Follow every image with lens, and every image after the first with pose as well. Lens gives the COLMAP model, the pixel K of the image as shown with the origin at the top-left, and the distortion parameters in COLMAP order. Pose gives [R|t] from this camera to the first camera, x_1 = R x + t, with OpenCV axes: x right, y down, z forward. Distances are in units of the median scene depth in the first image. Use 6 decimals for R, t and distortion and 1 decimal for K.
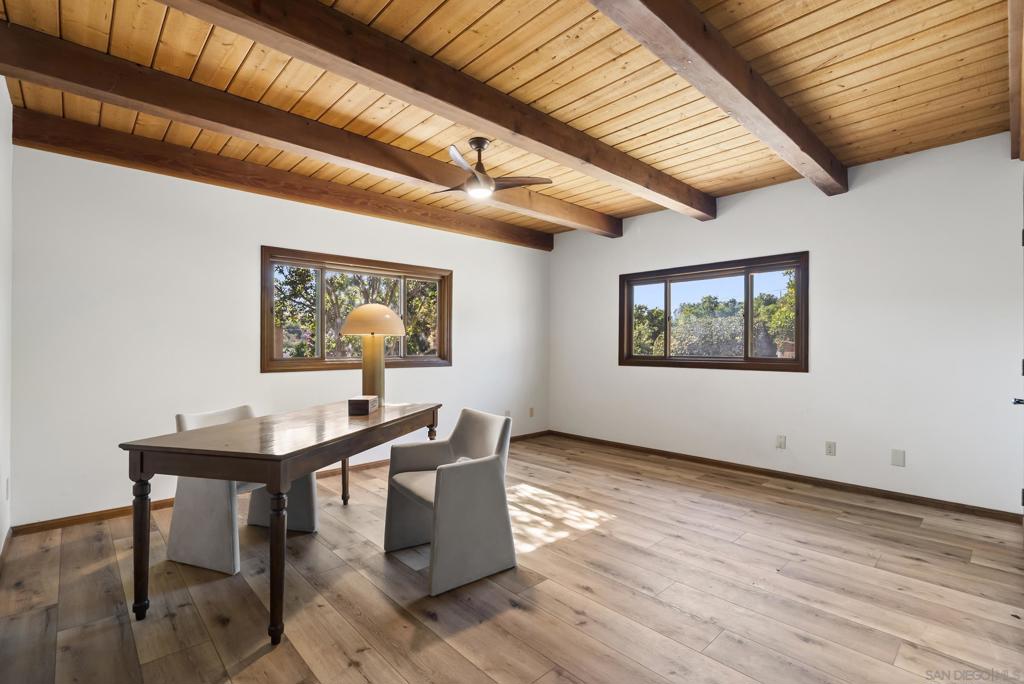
lens RADIAL K [[465.3, 0, 512.0], [0, 465.3, 342.0], [0, 0, 1]] dist [-0.000493, -0.000261]
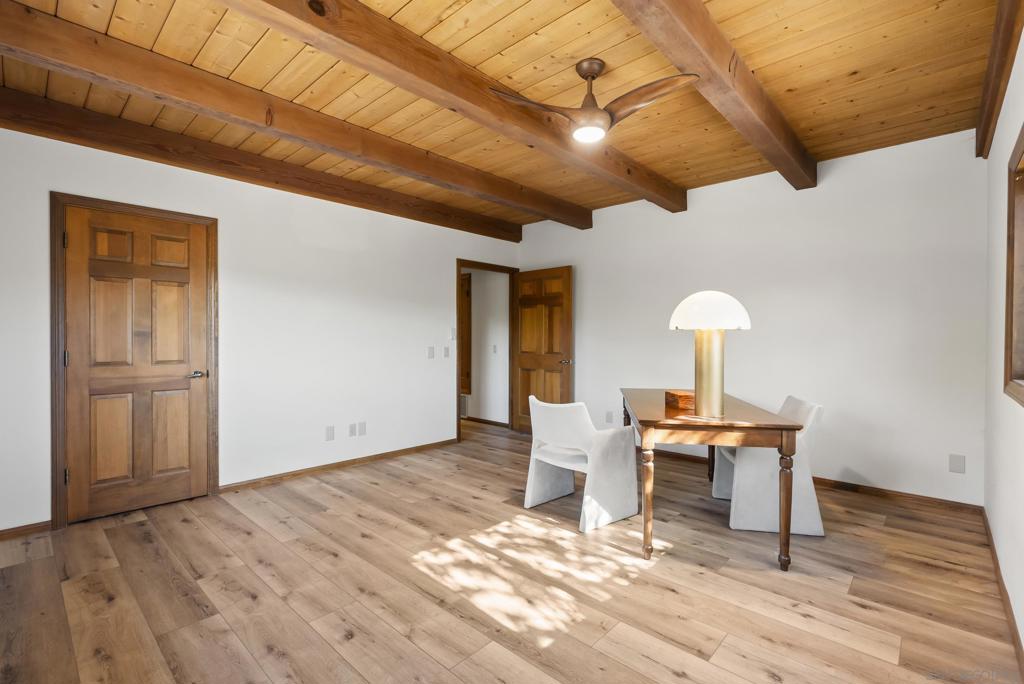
lens RADIAL K [[465.3, 0, 512.0], [0, 465.3, 342.0], [0, 0, 1]] dist [-0.000493, -0.000261]
pose [[-0.997587, -0.003829, -0.069329, 0.120362], [-0.004010, 0.999989, 0.002484, 0.008710], [0.069318, 0.002756, -0.997591, 2.018906]]
